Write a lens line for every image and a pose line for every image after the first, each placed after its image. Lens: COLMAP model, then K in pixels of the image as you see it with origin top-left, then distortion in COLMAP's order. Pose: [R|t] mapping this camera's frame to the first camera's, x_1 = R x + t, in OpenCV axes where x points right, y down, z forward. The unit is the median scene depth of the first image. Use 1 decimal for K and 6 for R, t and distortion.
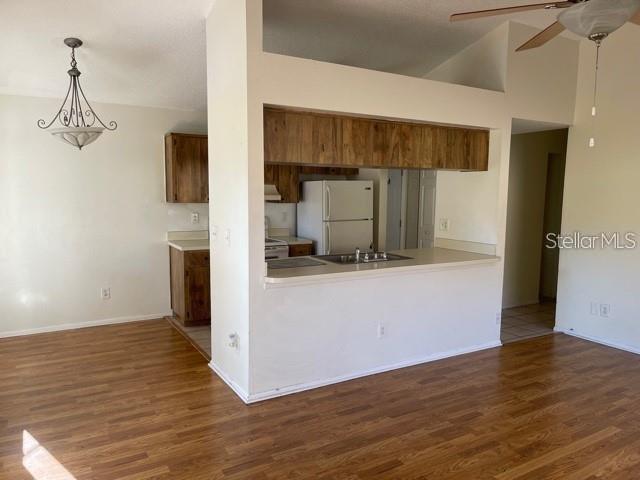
lens RADIAL K [[483.7, 0, 319.6], [0, 483.7, 240.4], [0, 0, 1]] dist [0.015491, -0.009925]
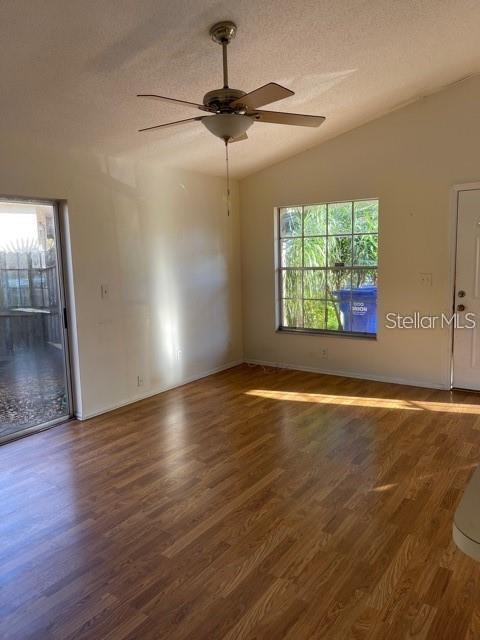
lens RADIAL K [[483.7, 0, 238.4], [0, 483.7, 319.5], [0, 0, 1]] dist [0.015491, -0.009925]
pose [[-0.910588, 0.073763, -0.406680, 0.790624], [-0.025413, 0.972092, 0.233218, -0.159607], [0.412534, 0.222700, -0.883301, 1.634172]]
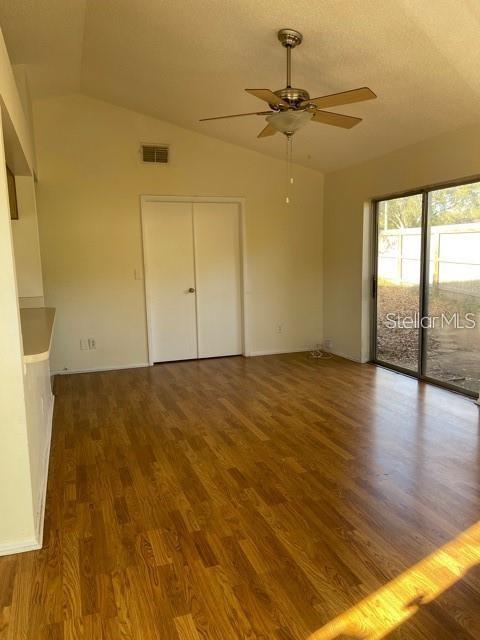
lens RADIAL K [[483.7, 0, 240.4], [0, 483.7, 320.8], [0, 0, 1]] dist [0.015491, -0.009925]
pose [[0.184225, -0.145985, 0.971982, -0.766262], [0.125811, 0.984276, 0.123985, -0.020580], [-0.974799, 0.099445, 0.199695, 0.619792]]
